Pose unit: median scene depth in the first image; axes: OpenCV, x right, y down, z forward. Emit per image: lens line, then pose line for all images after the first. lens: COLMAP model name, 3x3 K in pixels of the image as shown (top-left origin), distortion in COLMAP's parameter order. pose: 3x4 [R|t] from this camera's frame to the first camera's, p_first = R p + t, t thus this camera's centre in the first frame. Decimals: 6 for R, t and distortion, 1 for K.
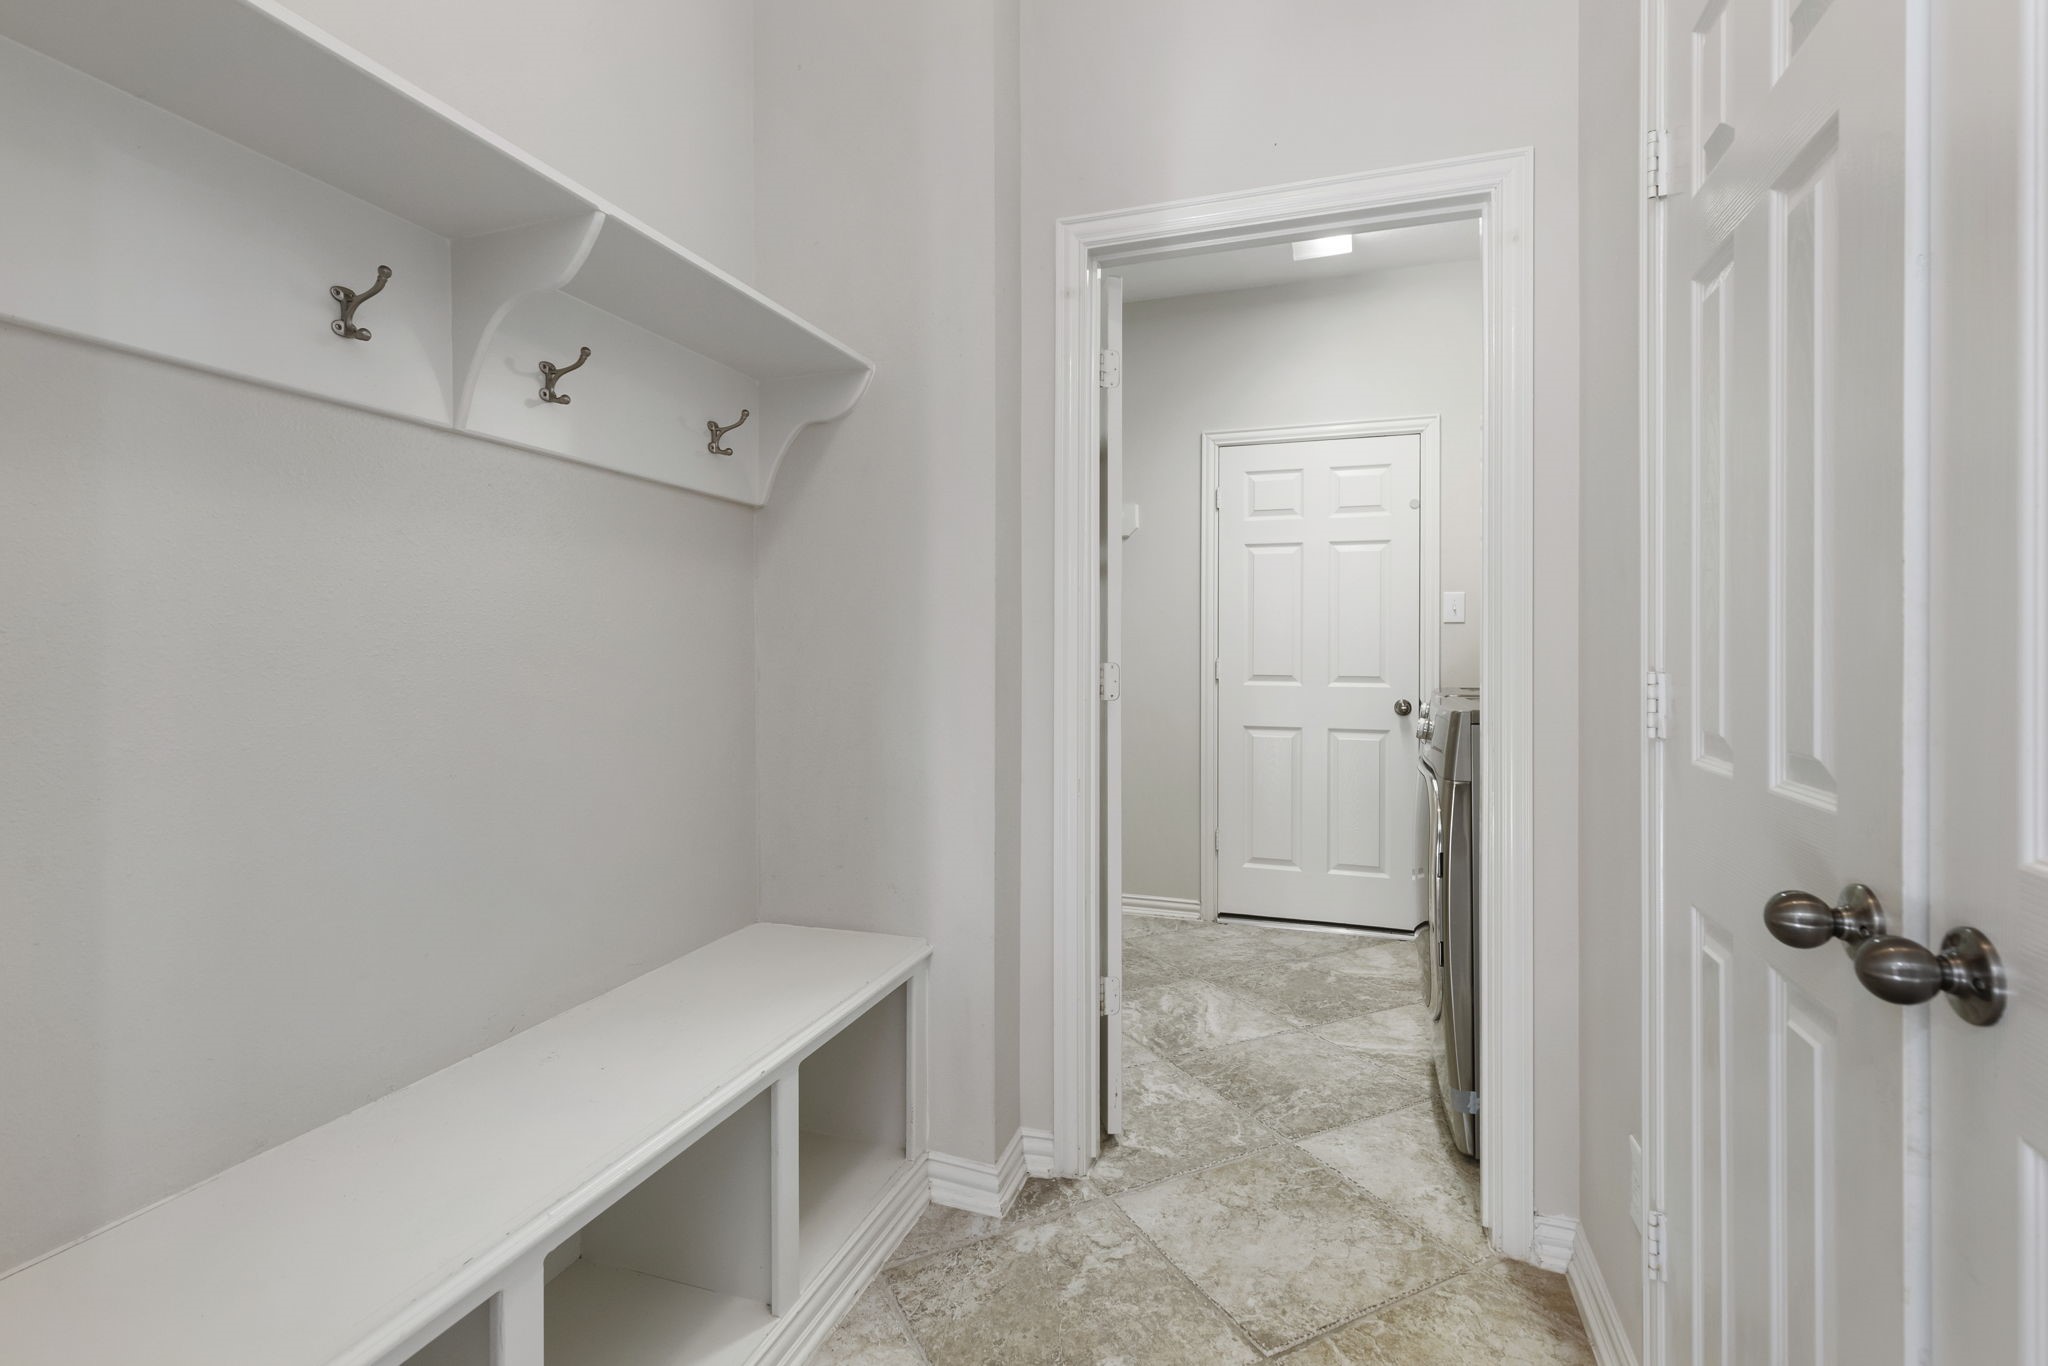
lens RADIAL K [[937.4, 0, 1018.7], [0, 937.4, 645.7], [0, 0, 1]] dist [0.003963, 0.000386]
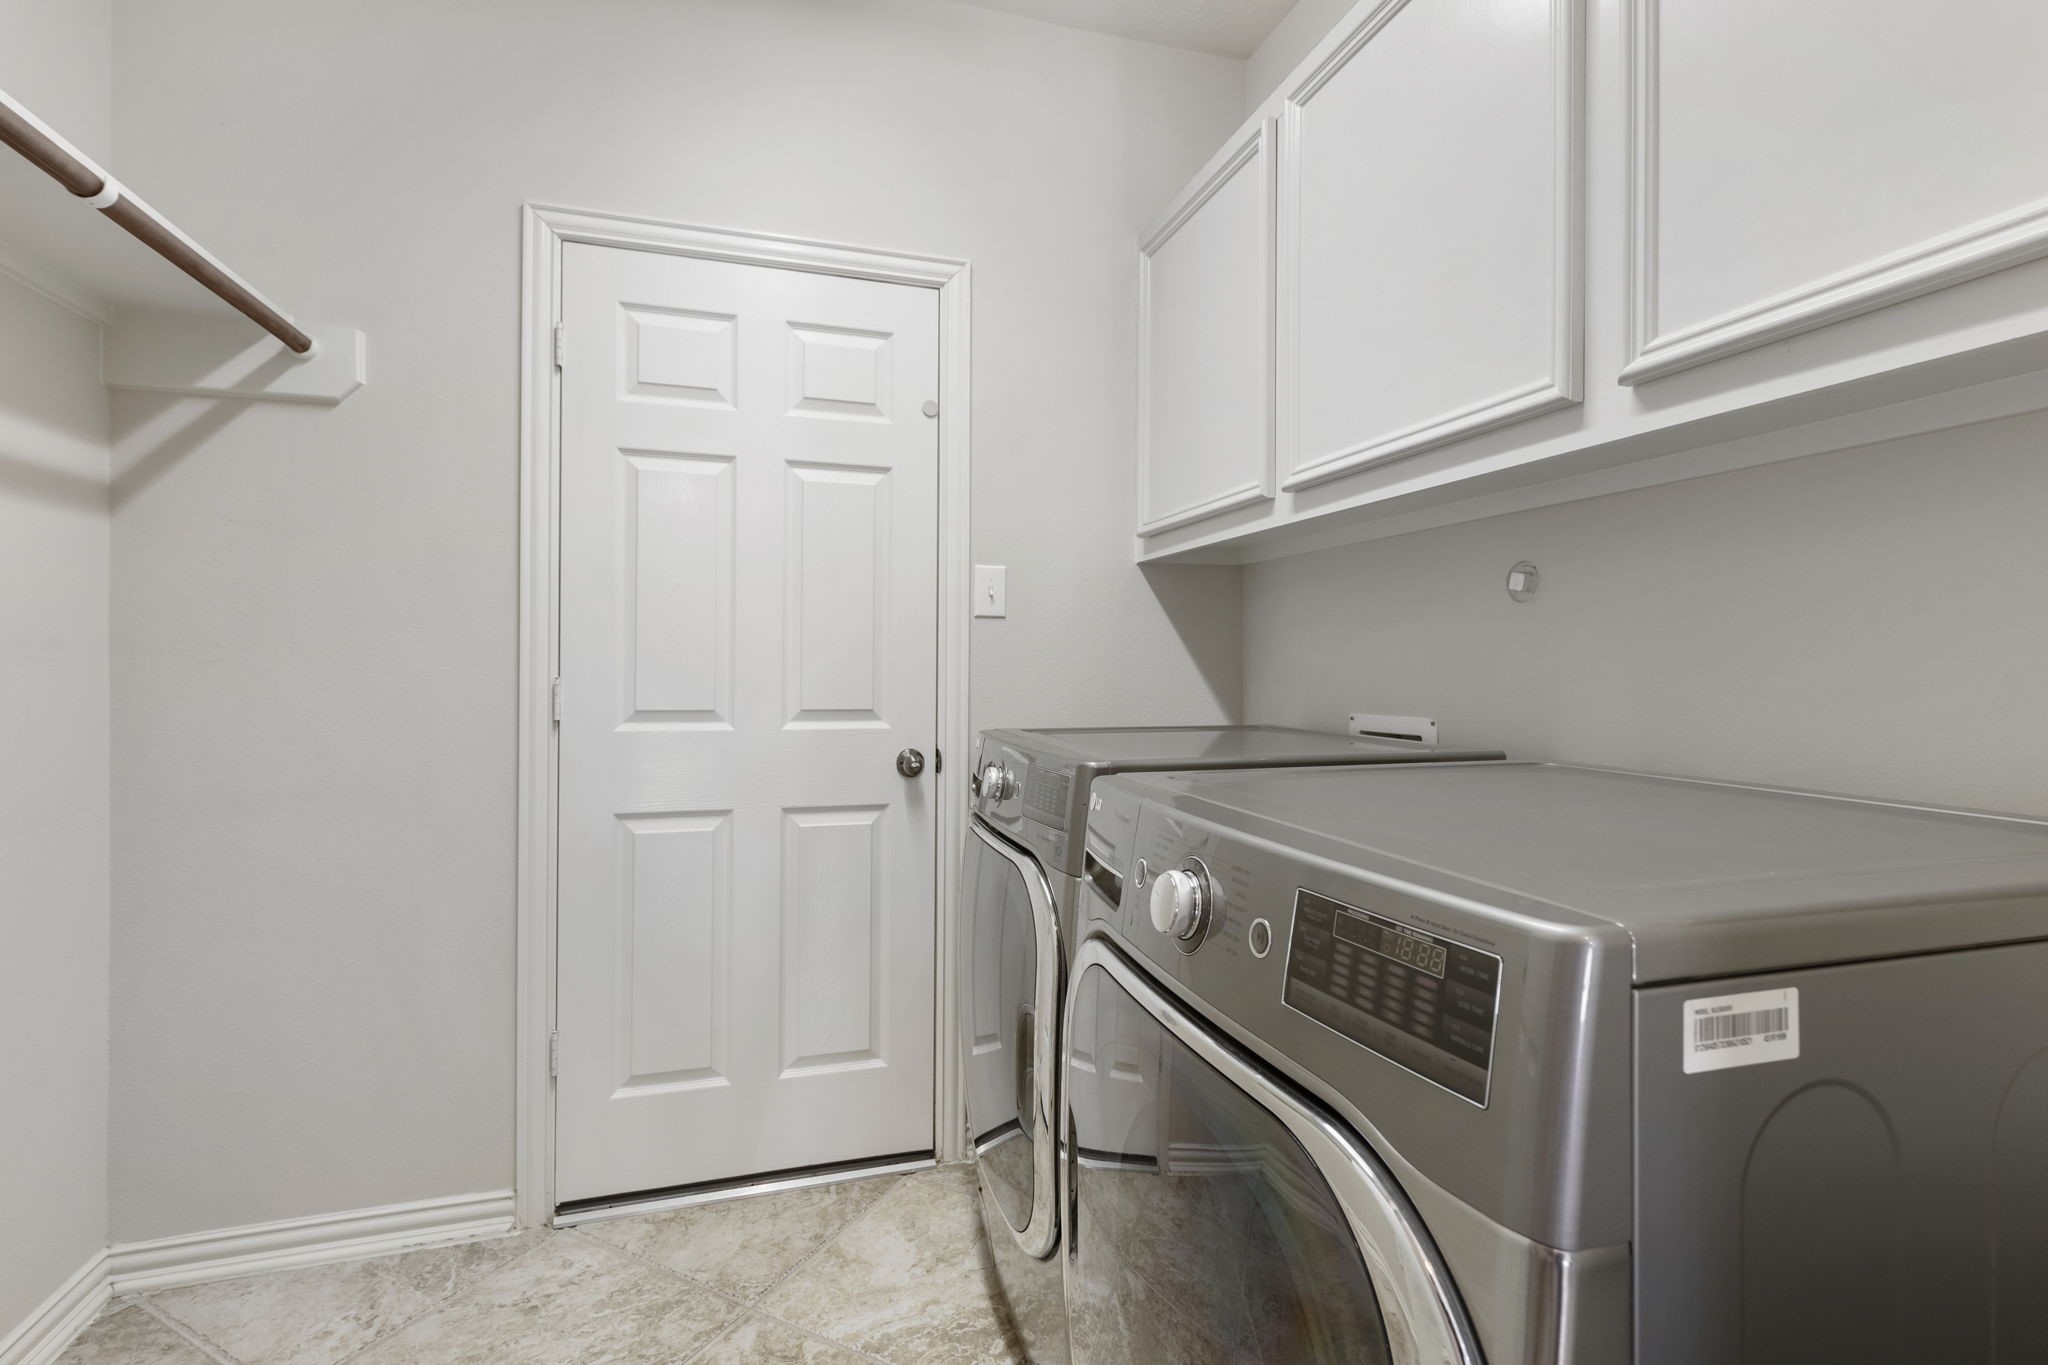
lens RADIAL K [[937.4, 0, 1024.5], [0, 937.4, 670.9], [0, 0, 1]] dist [0.003963, 0.000386]
pose [[0.805497, 0.001929, 0.592597, 0.126166], [-0.005892, 0.999971, 0.004754, 0.006647], [-0.592571, -0.007321, 0.805485, 0.494915]]
